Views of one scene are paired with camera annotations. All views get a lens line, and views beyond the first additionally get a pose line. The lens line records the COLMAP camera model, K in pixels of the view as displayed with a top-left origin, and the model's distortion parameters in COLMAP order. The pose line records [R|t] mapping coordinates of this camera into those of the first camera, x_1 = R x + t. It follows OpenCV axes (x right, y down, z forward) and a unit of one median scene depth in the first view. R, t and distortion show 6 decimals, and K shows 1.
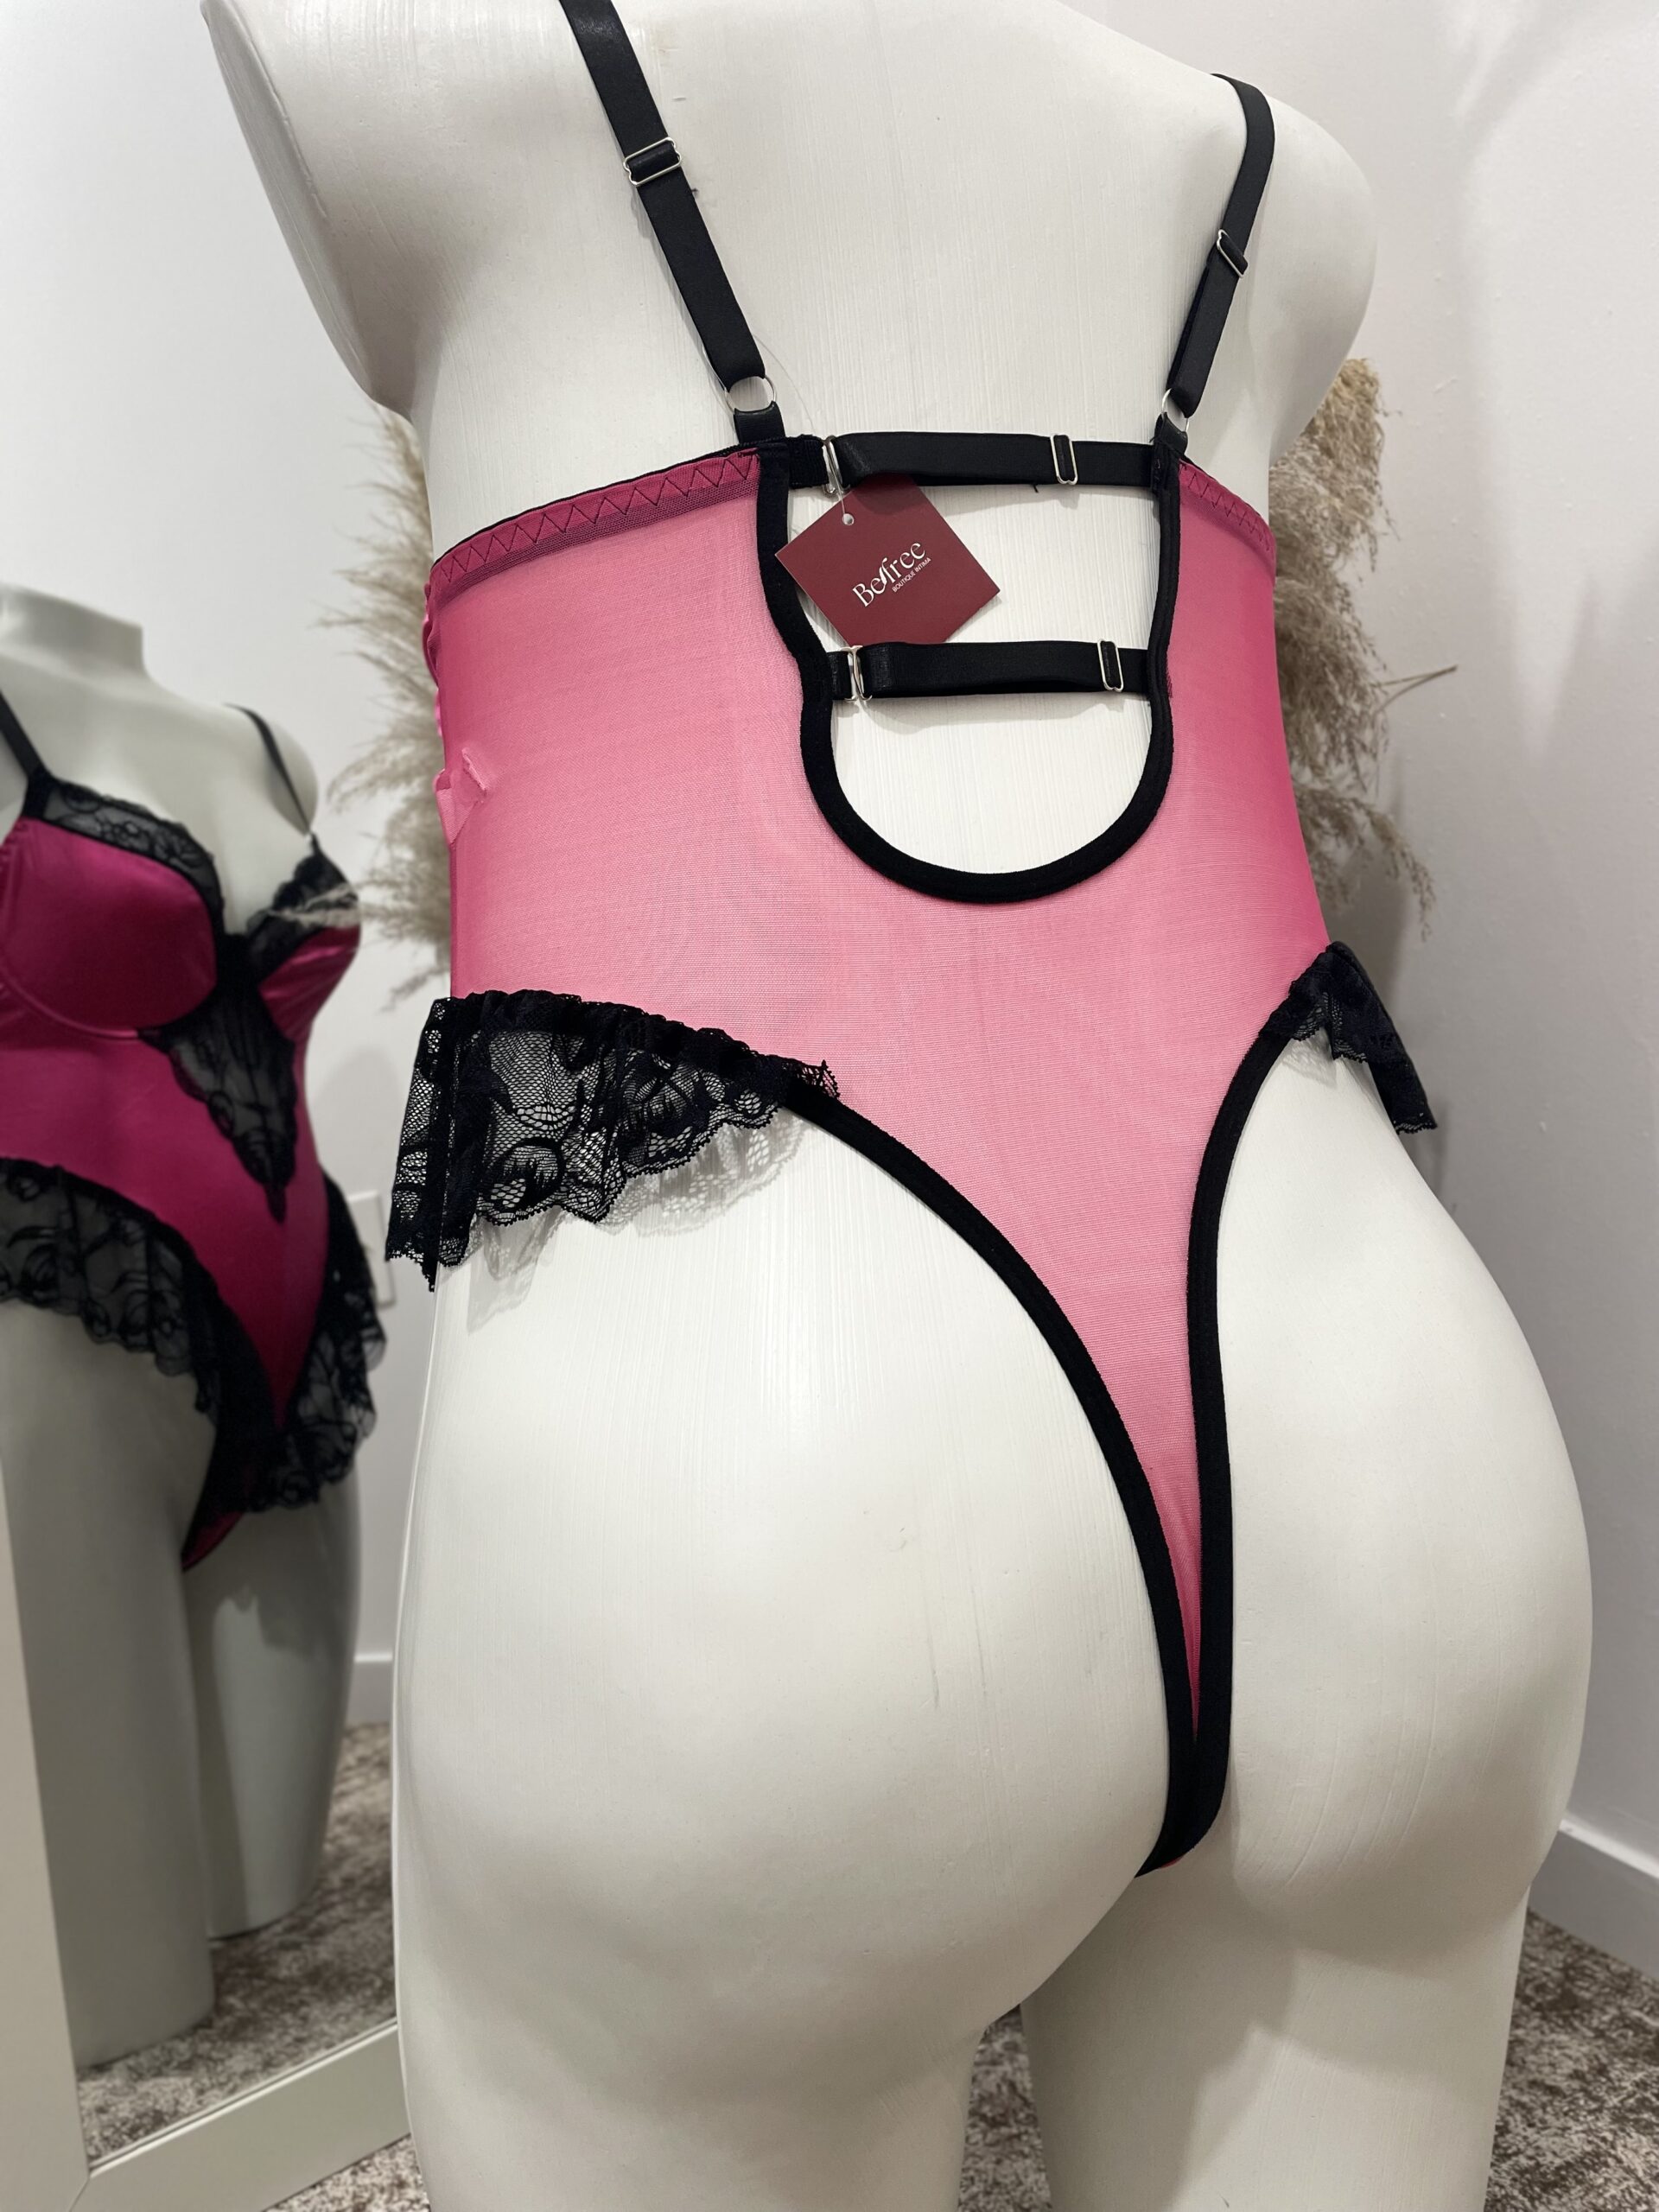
lens RADIAL K [[1683.3, 0, 822.7], [0, 1683.3, 1102.6], [0, 0, 1]] dist [0.073252, -0.107308]
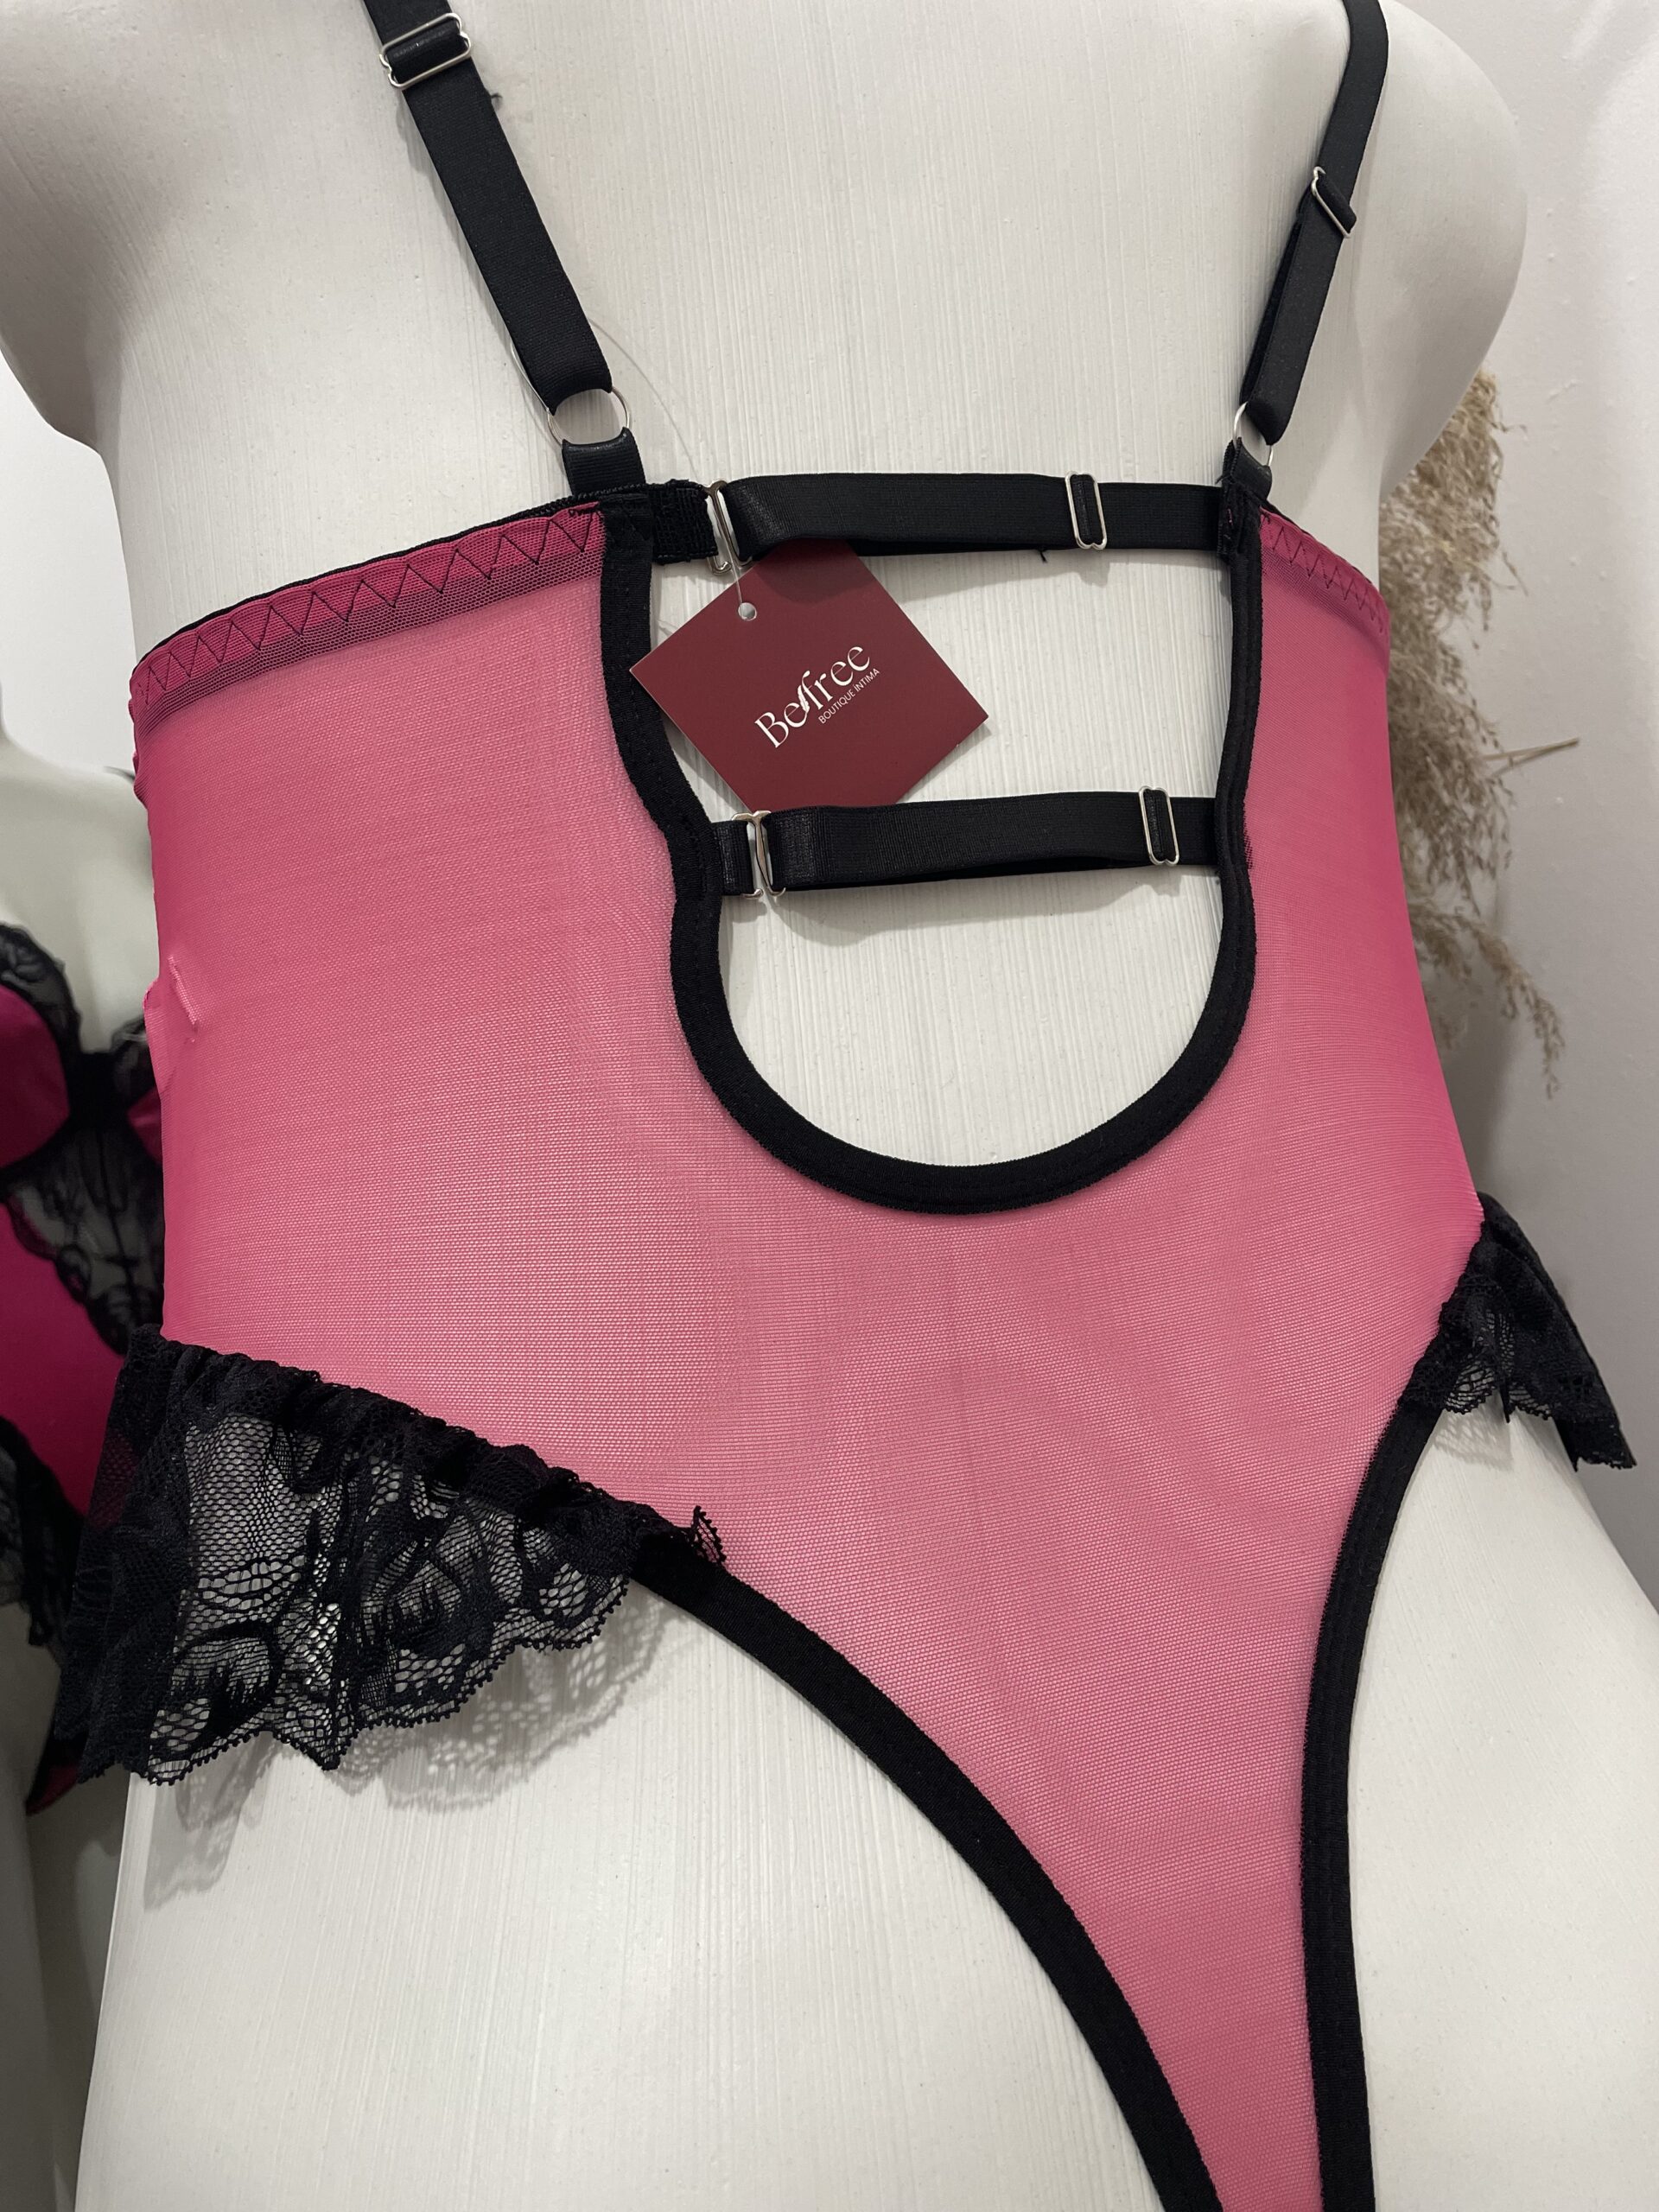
lens RADIAL K [[1683.3, 0, 823.7], [0, 1683.3, 1092.8], [0, 0, 1]] dist [0.073252, -0.107308]
pose [[0.999923, -0.003477, -0.011919, 0.032980], [0.003375, 0.999957, -0.008589, -0.102997], [0.011949, 0.008548, 0.999892, 0.239133]]
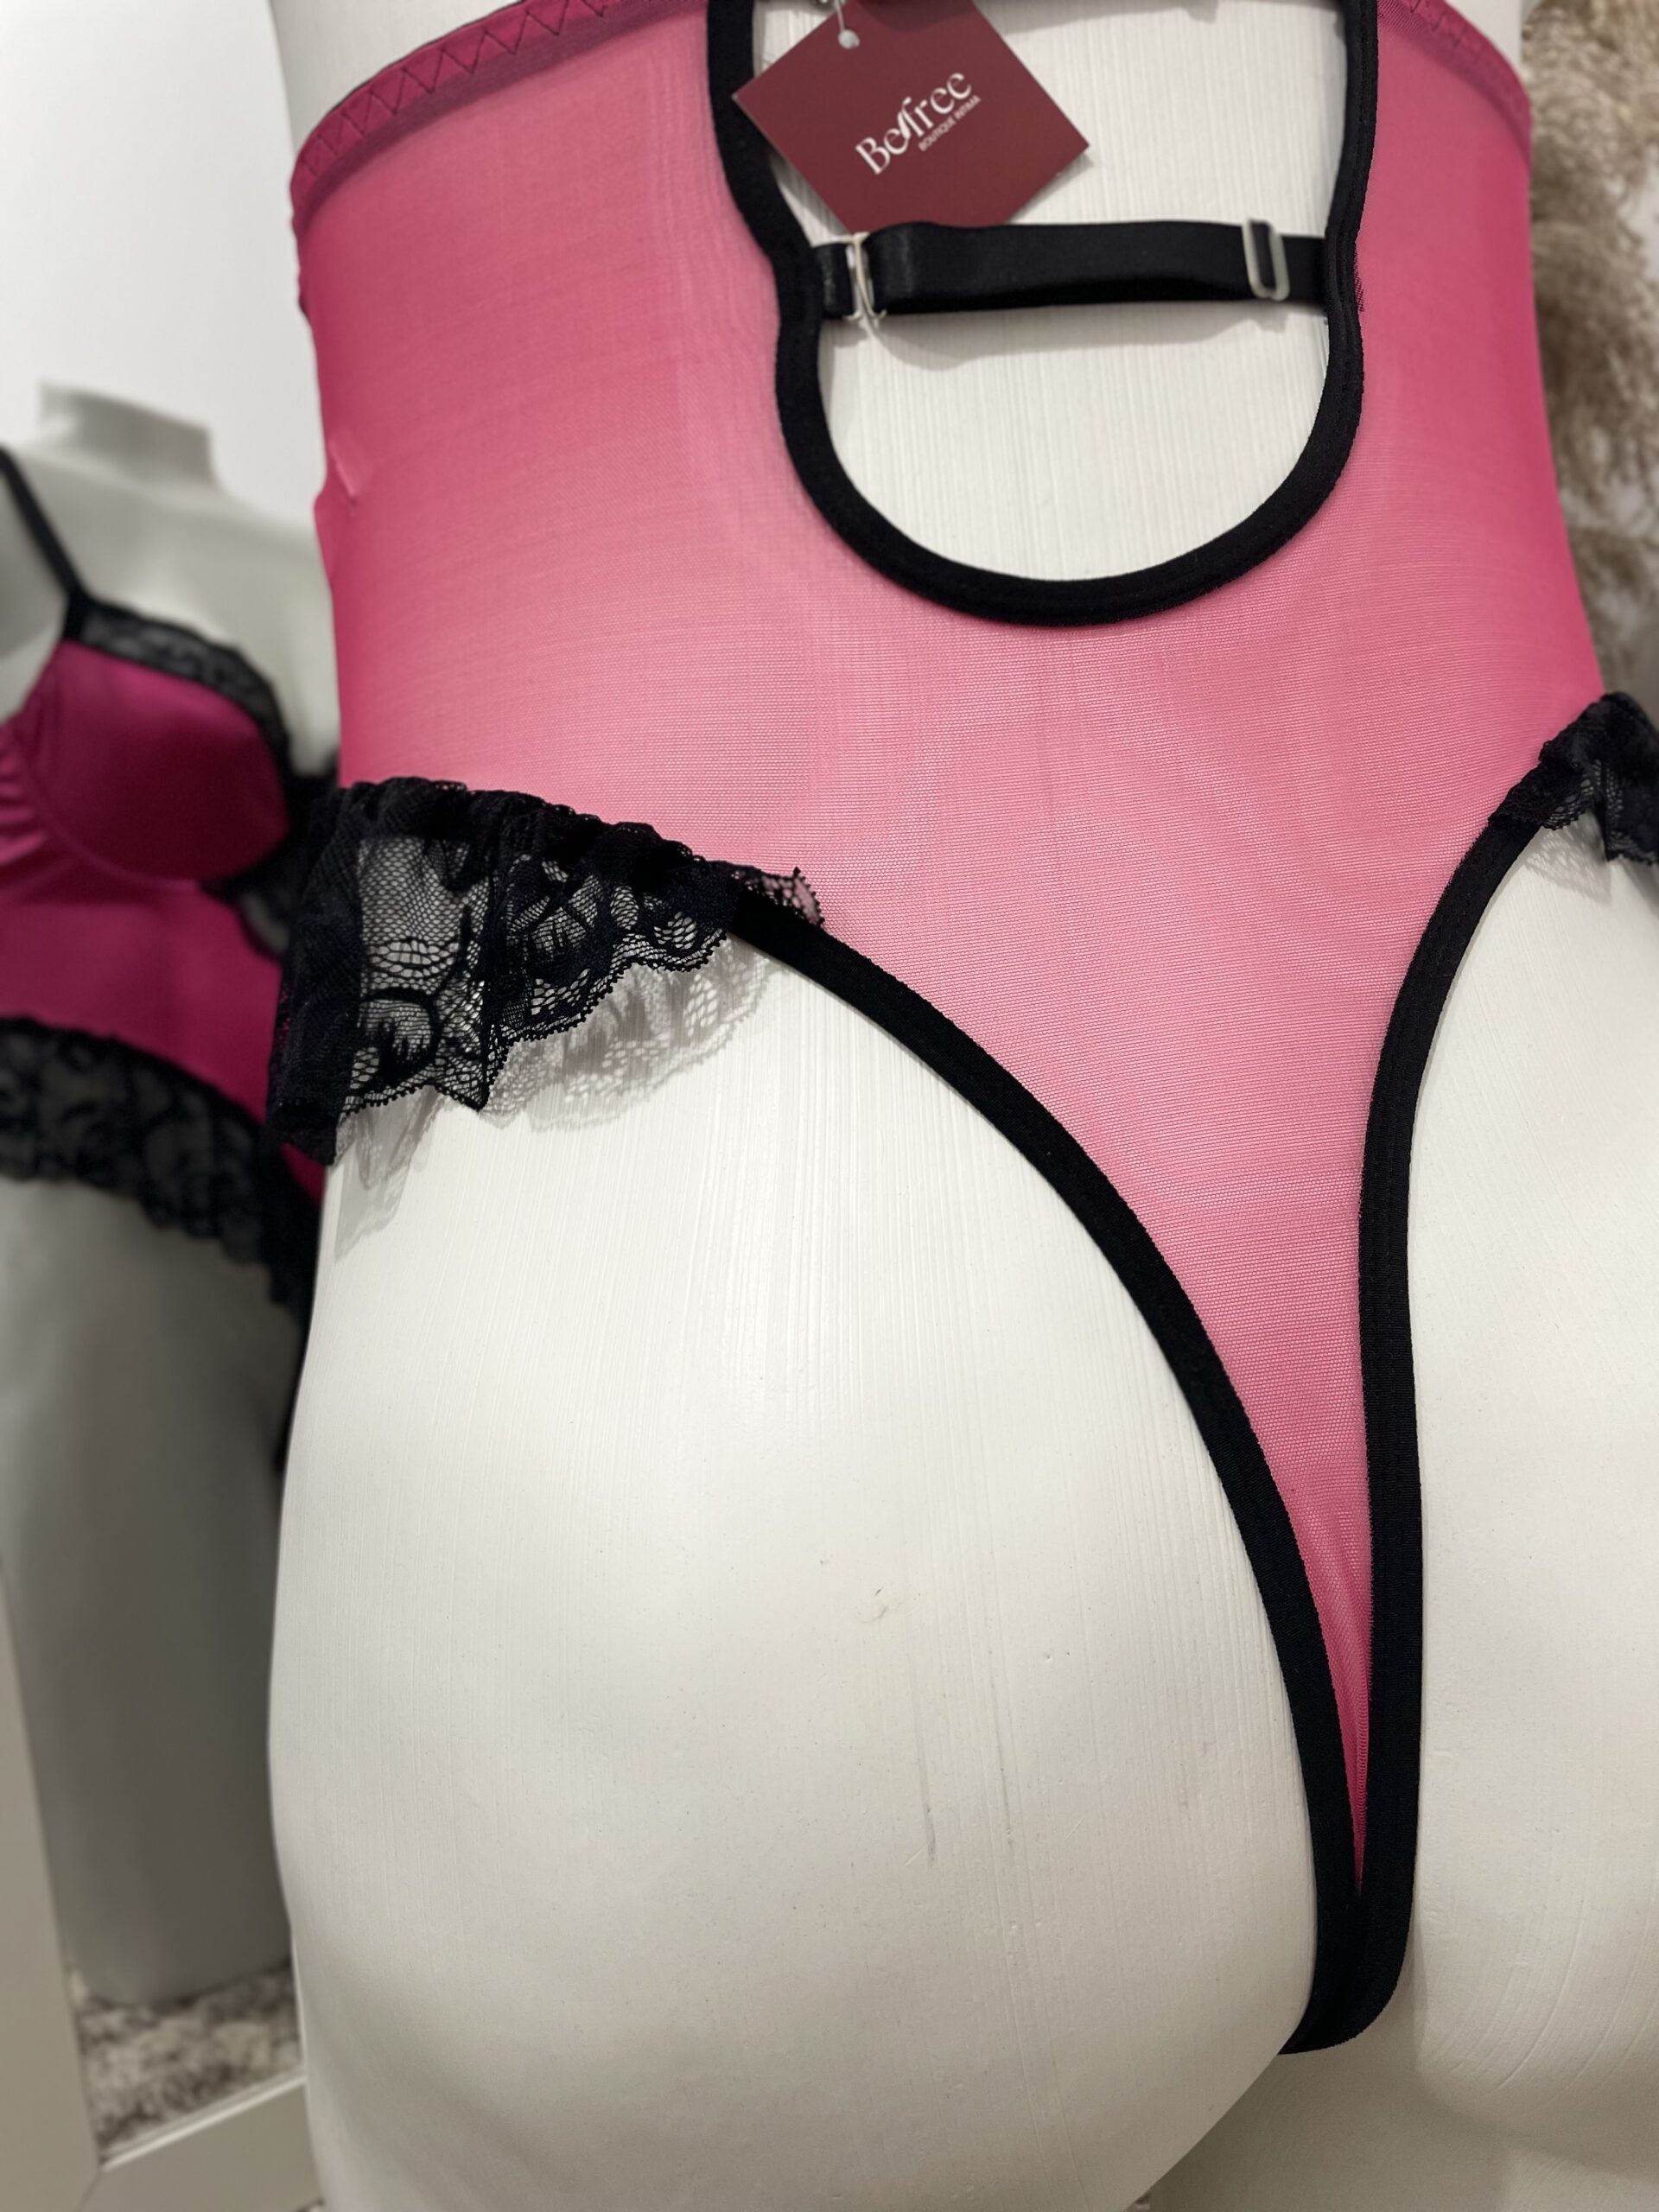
lens RADIAL K [[1683.3, 0, 829.8], [0, 1683.3, 1102.7], [0, 0, 1]] dist [0.073252, -0.107308]
pose [[0.991060, 0.000310, -0.133417, 0.062516], [0.010128, 0.996937, 0.077553, 0.009764], [0.133032, -0.078211, 0.988021, 0.206512]]
